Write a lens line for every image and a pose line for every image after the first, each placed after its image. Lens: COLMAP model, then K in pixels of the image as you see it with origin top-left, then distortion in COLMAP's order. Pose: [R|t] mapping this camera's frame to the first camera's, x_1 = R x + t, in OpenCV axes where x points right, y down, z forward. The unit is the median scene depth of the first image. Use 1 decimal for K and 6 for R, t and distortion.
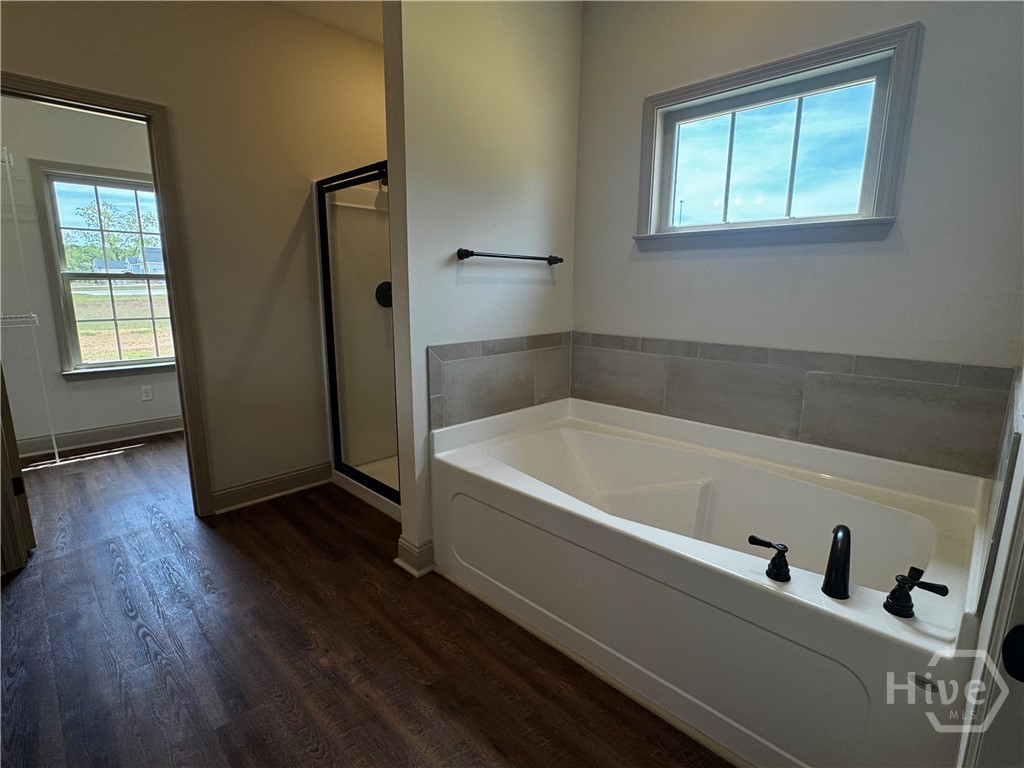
lens RADIAL K [[503.5, 0, 512.0], [0, 503.5, 384.0], [0, 0, 1]] dist [0.003611, -0.001063]
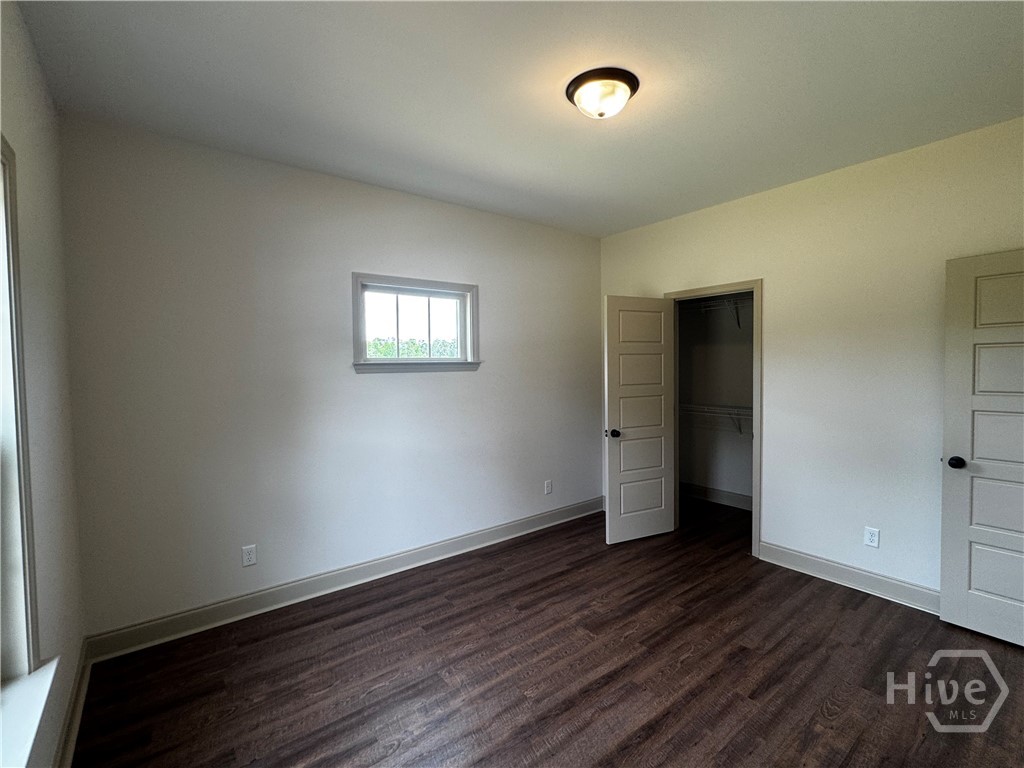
lens RADIAL K [[458.8, 0, 514.7], [0, 458.8, 386.3], [0, 0, 1]] dist [-0.000214, 0.000118]
pose [[0.135220, -0.046192, 0.989738, -1.003993], [0.211531, 0.977228, 0.016708, -0.166089], [-0.967972, 0.207101, 0.141912, 0.427583]]
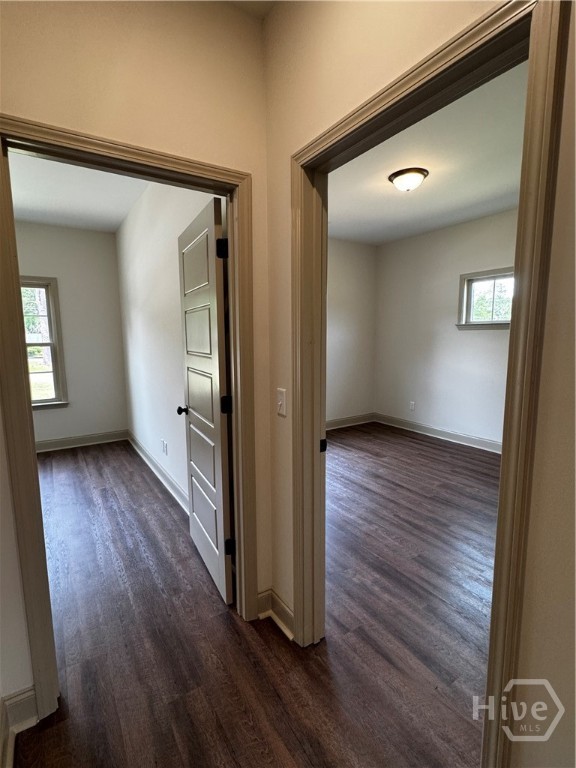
lens RADIAL K [[377.7, 0, 288.0], [0, 377.7, 384.0], [0, 0, 1]] dist [0.003611, -0.001063]
pose [[0.974767, 0.016254, -0.222631, -0.173302], [-0.031706, 0.997315, -0.066010, 0.180675], [0.220960, 0.071404, 0.972665, -1.129670]]
